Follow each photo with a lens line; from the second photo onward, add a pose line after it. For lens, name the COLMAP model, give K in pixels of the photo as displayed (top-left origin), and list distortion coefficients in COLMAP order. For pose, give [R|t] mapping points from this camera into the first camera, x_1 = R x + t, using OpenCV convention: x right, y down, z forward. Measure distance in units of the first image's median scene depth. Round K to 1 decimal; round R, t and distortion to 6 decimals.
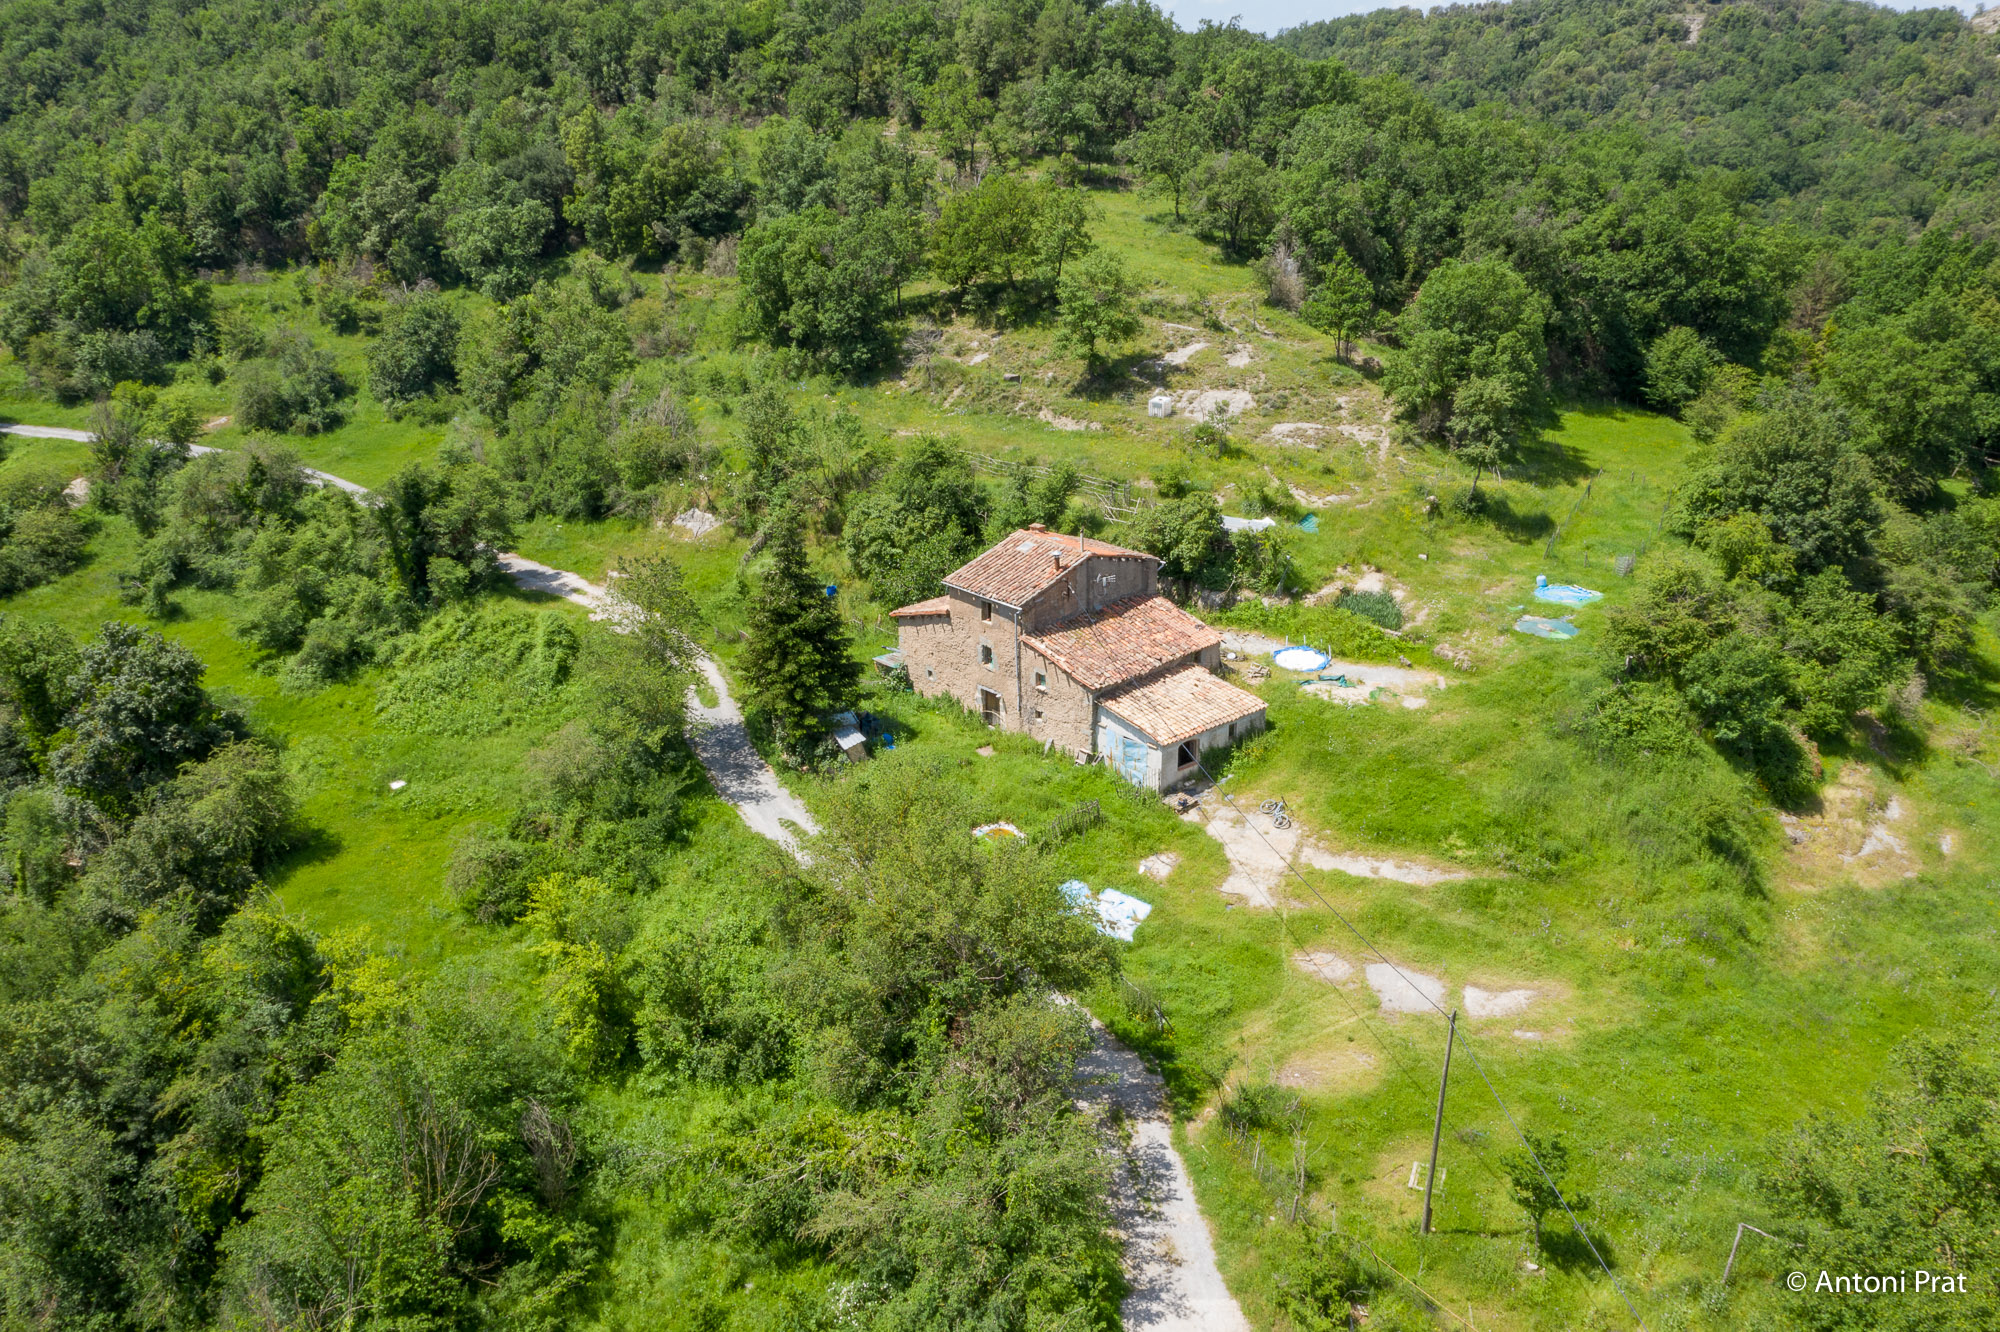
lens RADIAL K [[1571.9, 0, 985.1], [0, 1571.9, 695.5], [0, 0, 1]] dist [-0.018877, 0.005104]
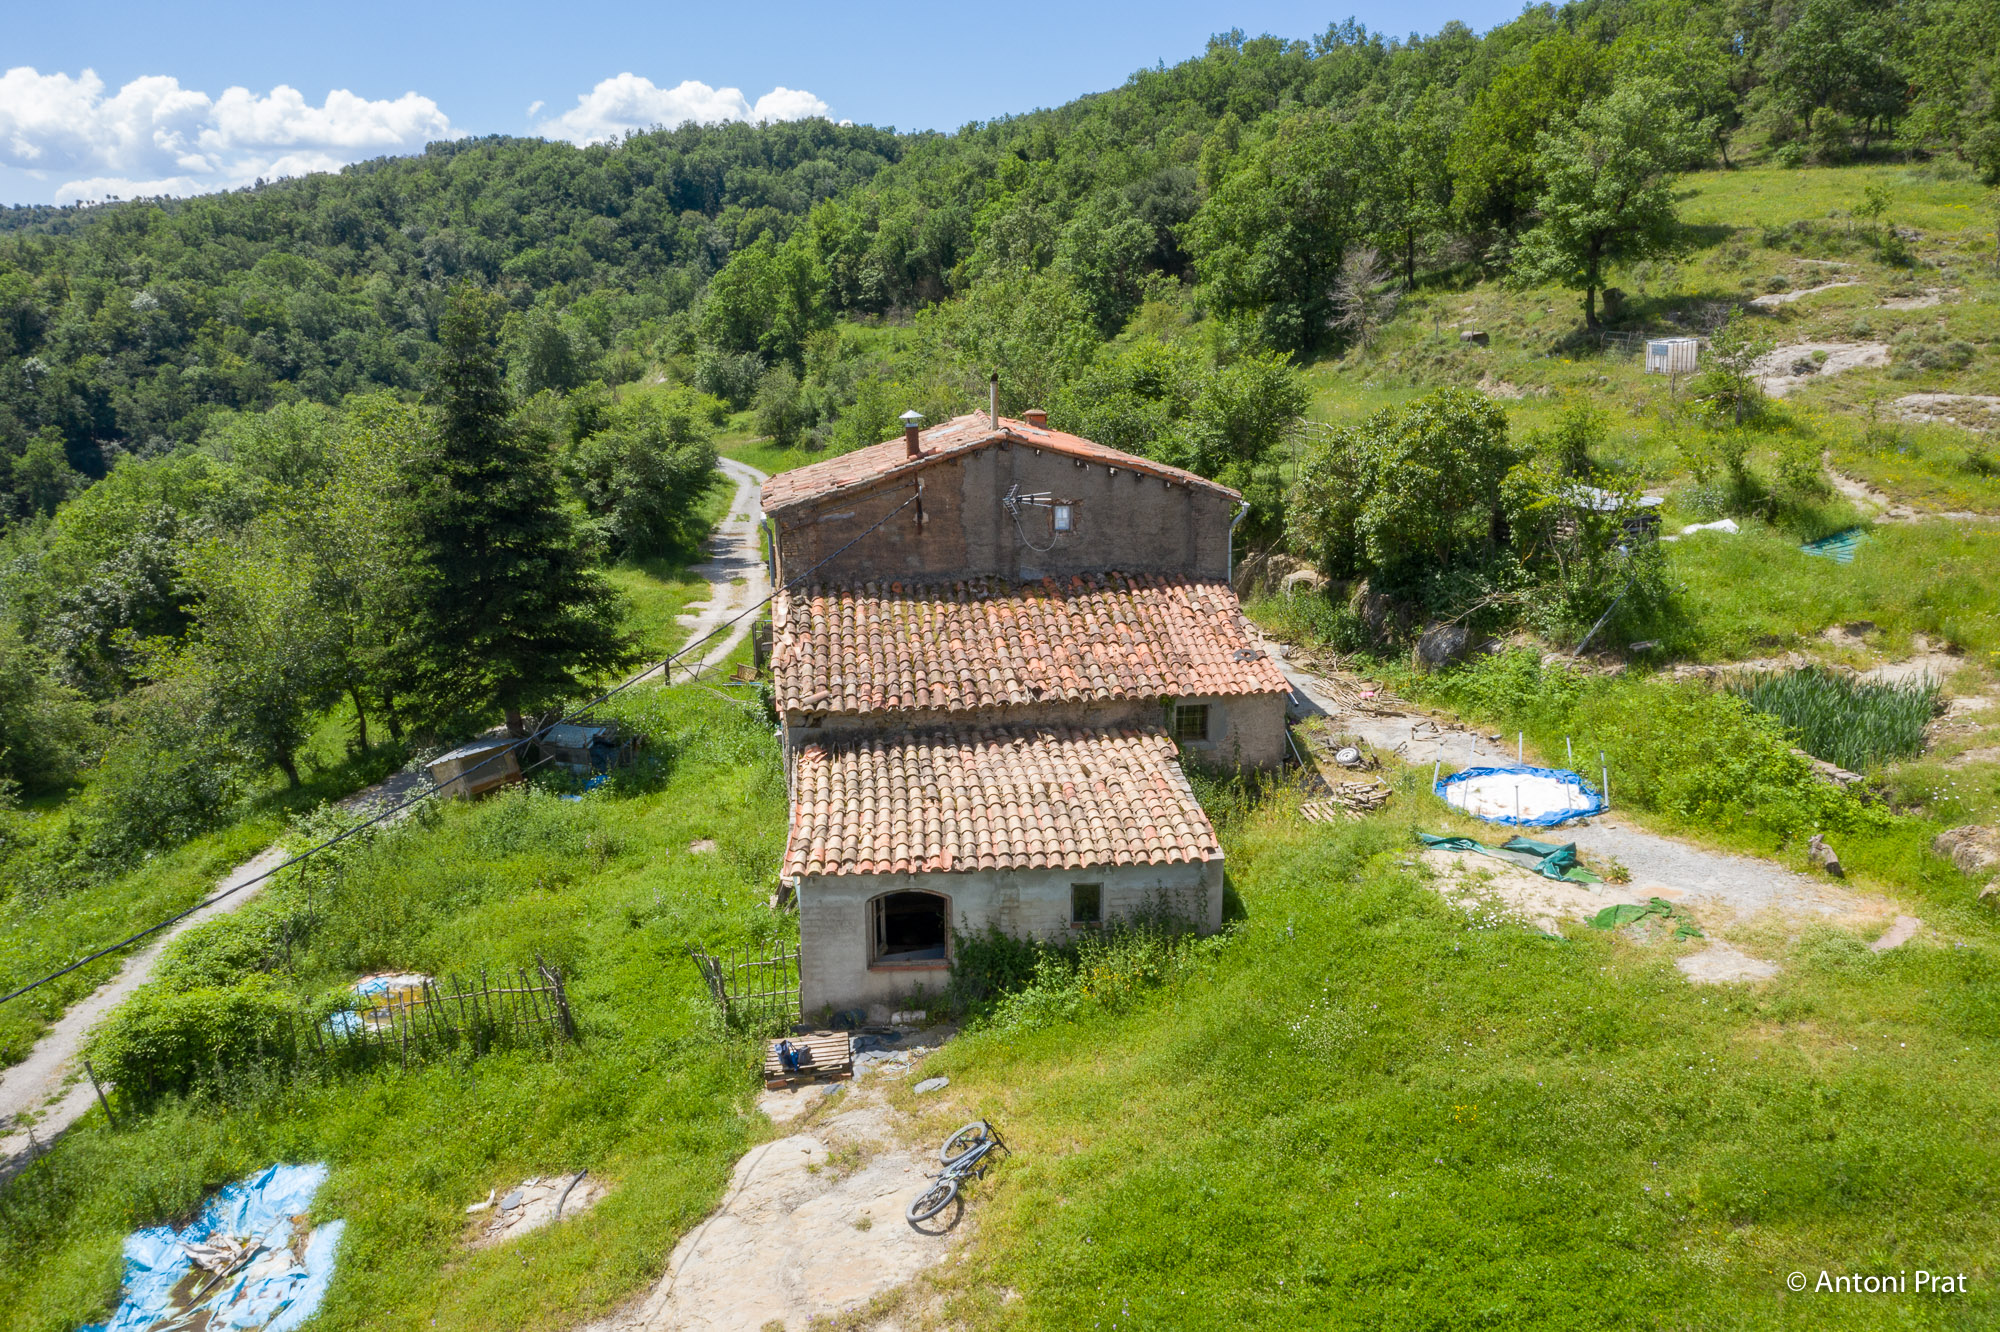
lens RADIAL K [[1571.9, 0, 992.5], [0, 1571.9, 680.2], [0, 0, 1]] dist [-0.018877, 0.005104]
pose [[0.821549, 0.148439, -0.550476, 0.272878], [-0.227309, 0.970736, -0.077479, 0.005581], [0.522866, 0.188781, 0.831248, 0.598622]]
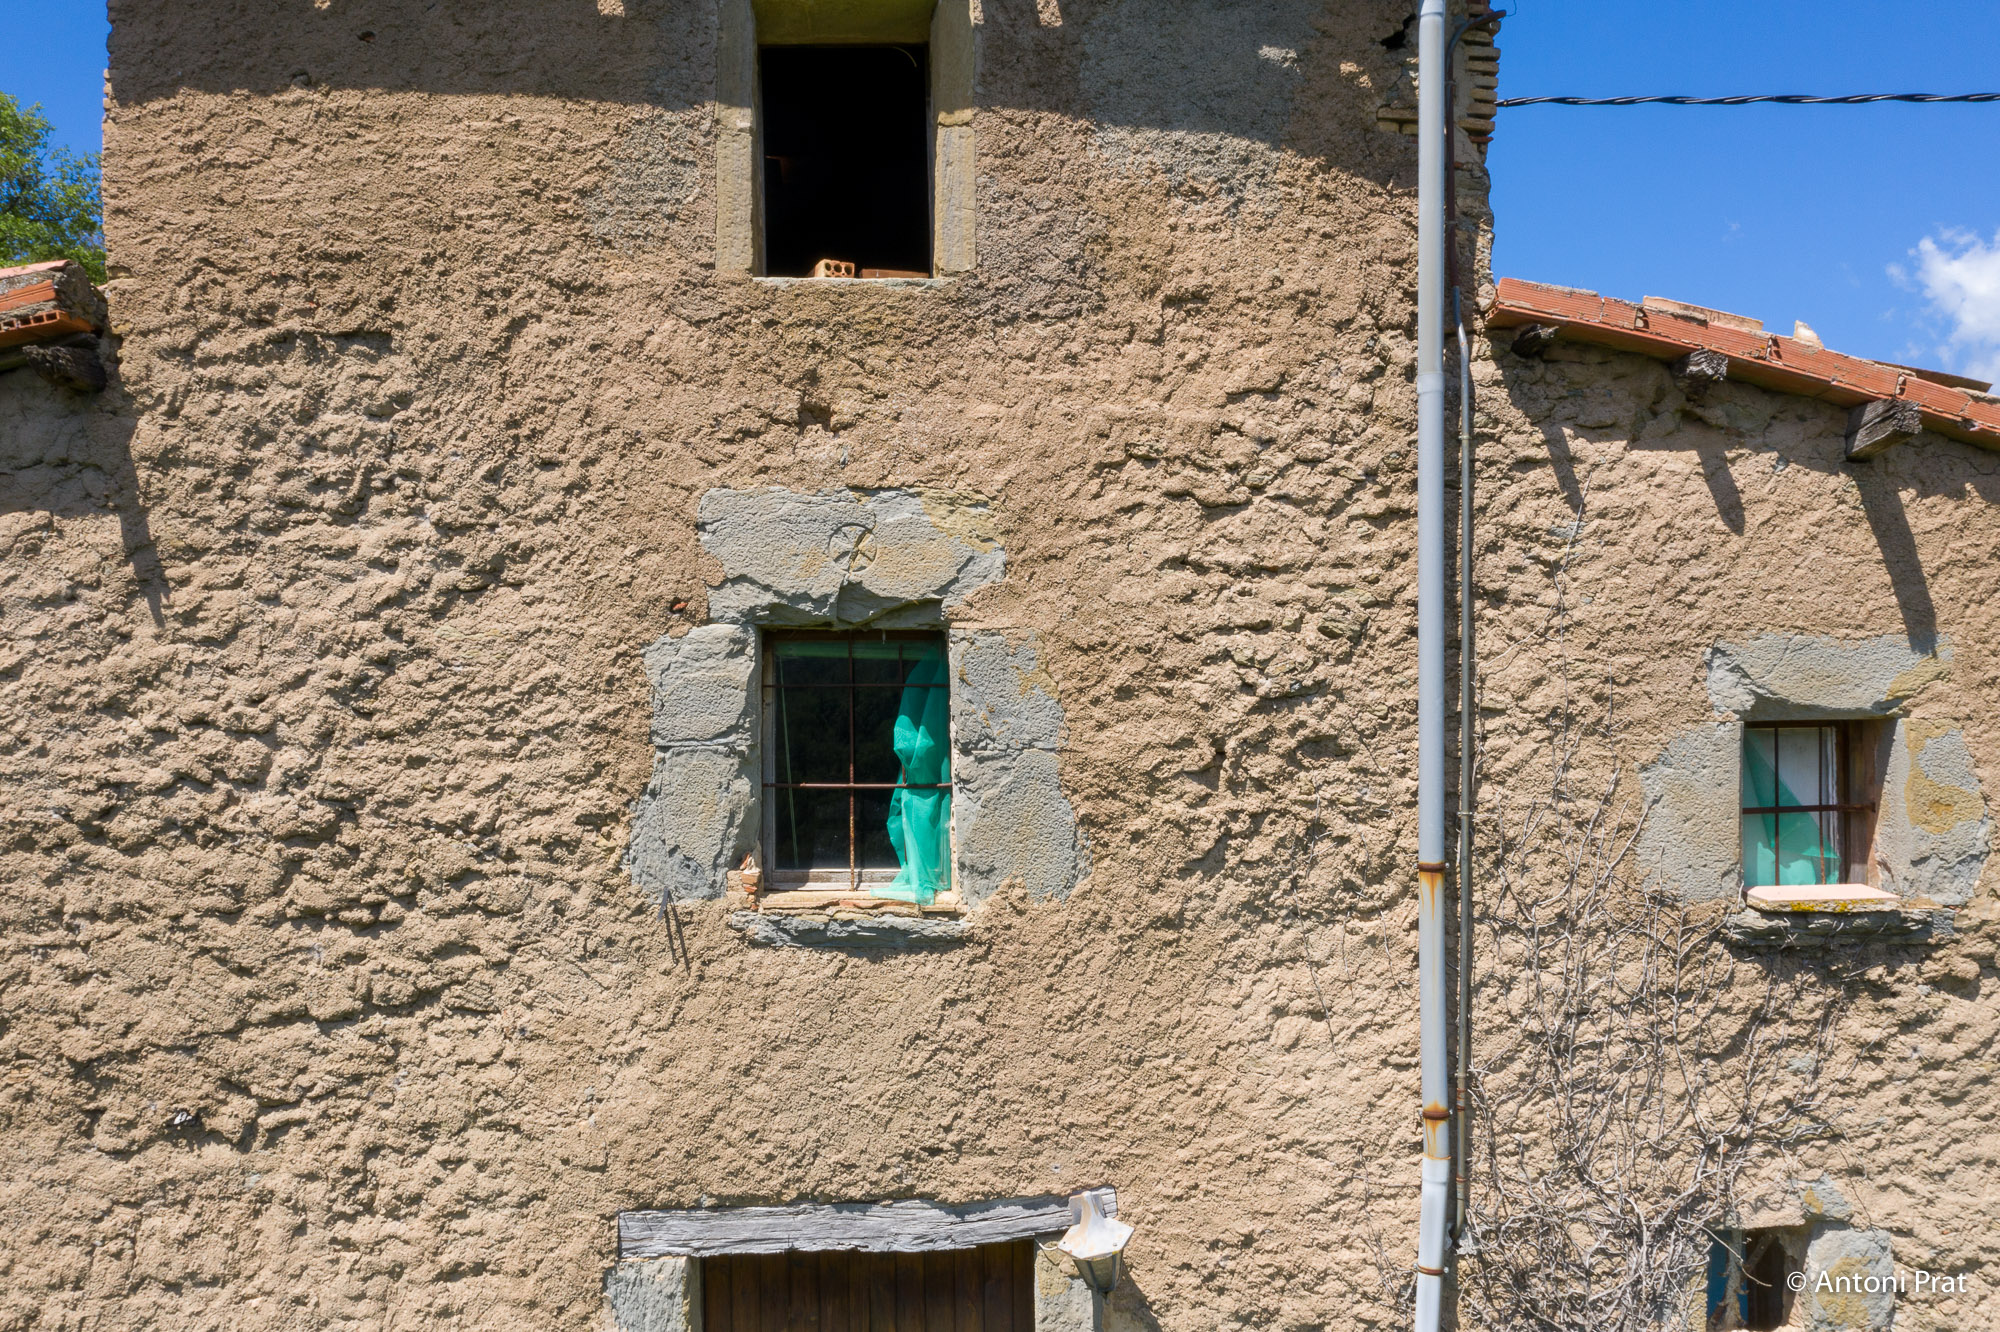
lens RADIAL K [[1571.9, 0, 987.2], [0, 1571.9, 675.2], [0, 0, 1]] dist [-0.018877, 0.005104]
pose [[0.644214, 0.035179, 0.764036, -0.047618], [0.290083, 0.913069, -0.286631, -0.003993], [-0.707701, 0.406285, 0.578007, 0.862356]]
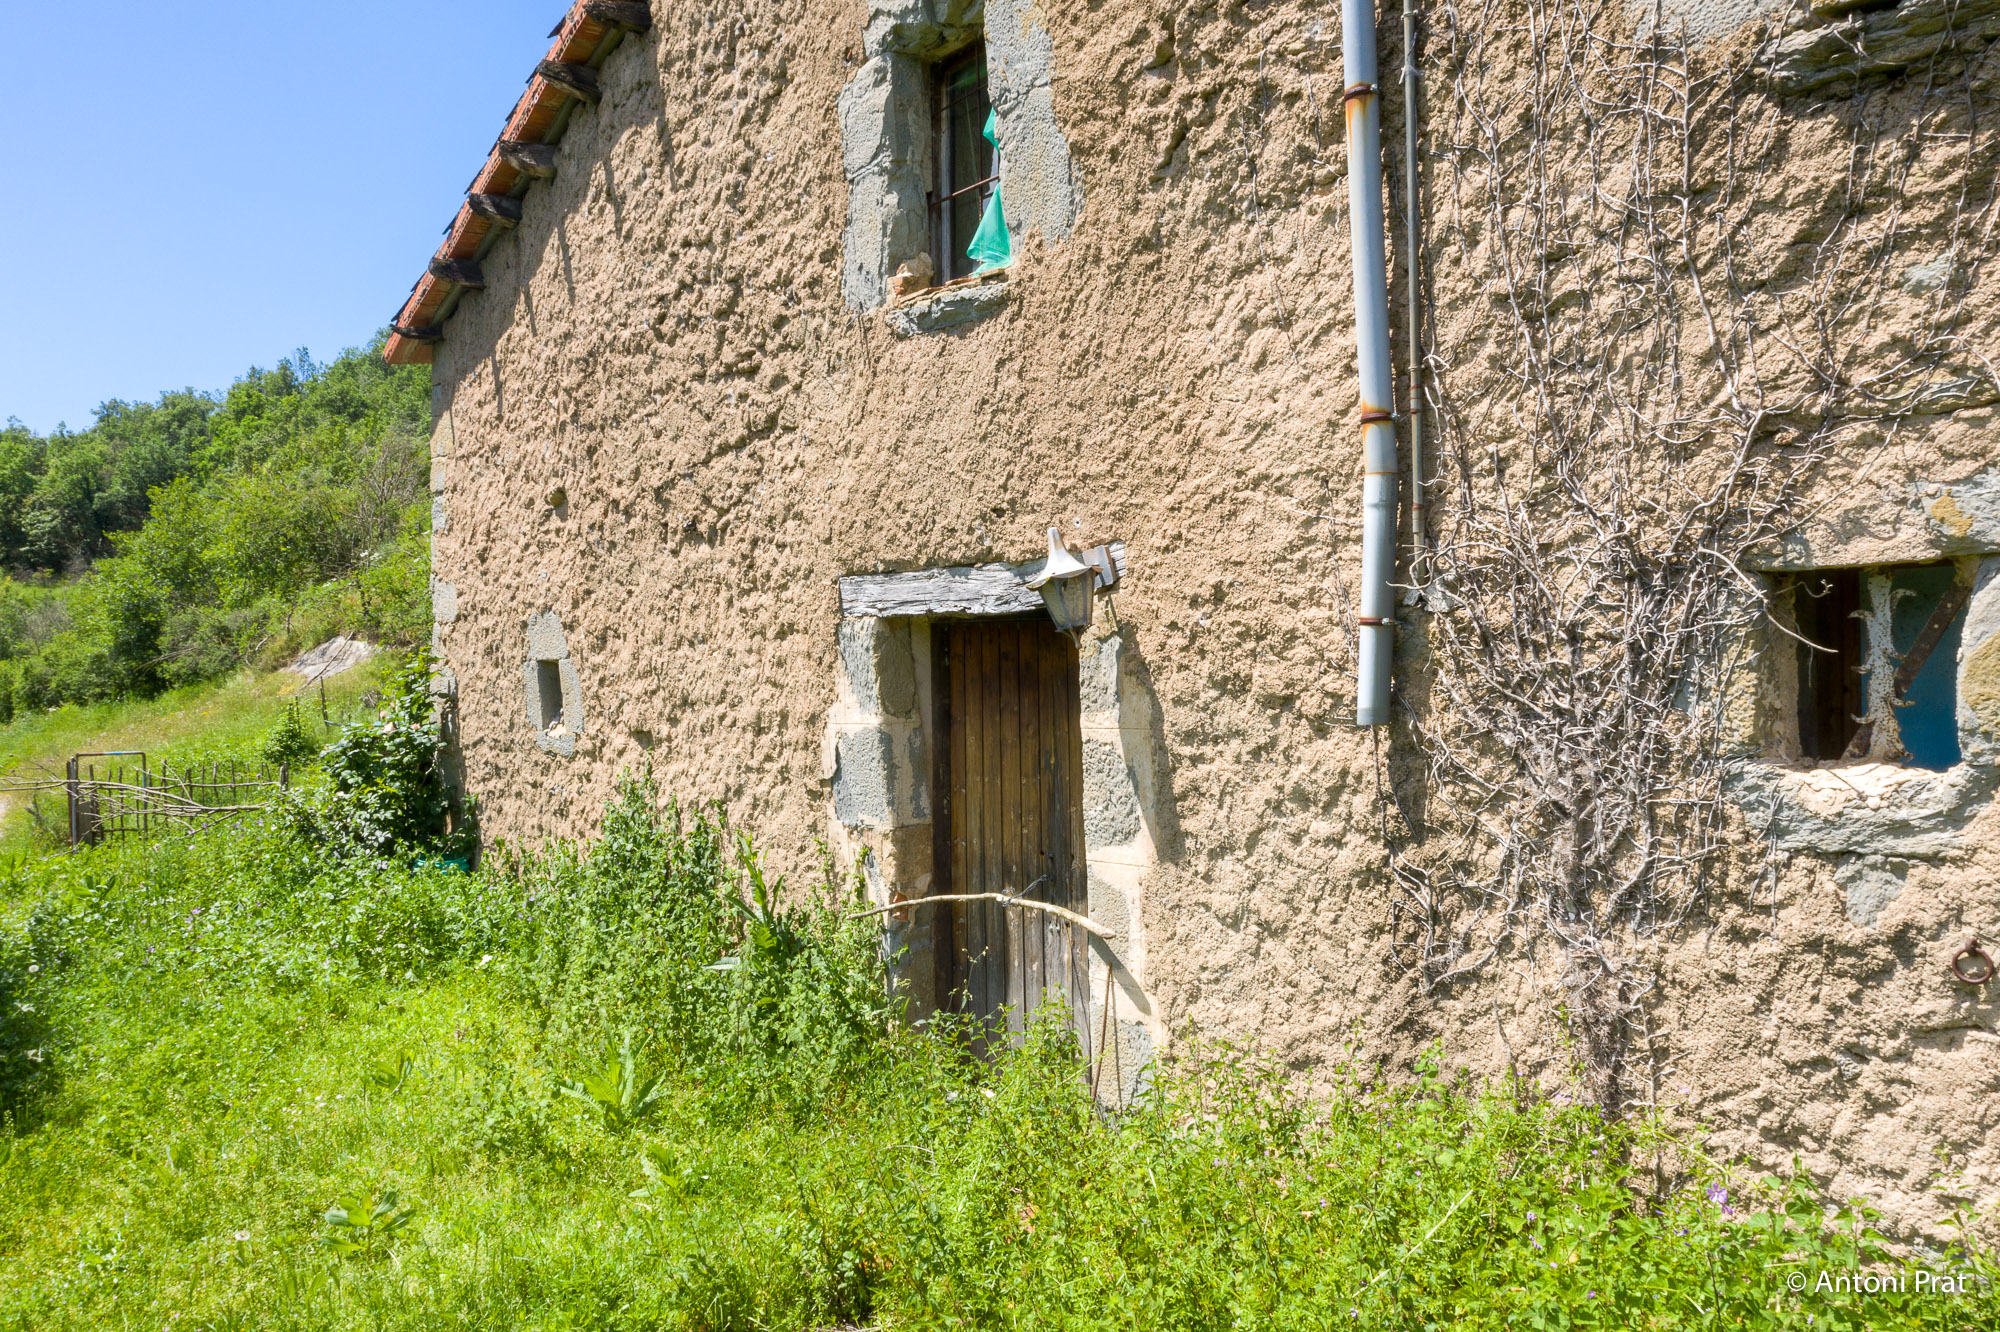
lens RADIAL K [[1571.9, 0, 999.2], [0, 1571.9, 670.0], [0, 0, 1]] dist [-0.018877, 0.005104]
pose [[0.995371, 0.012344, -0.095311, 0.011385], [-0.047334, 0.926061, -0.374393, 0.028131], [0.083642, 0.377171, 0.922359, 0.849216]]
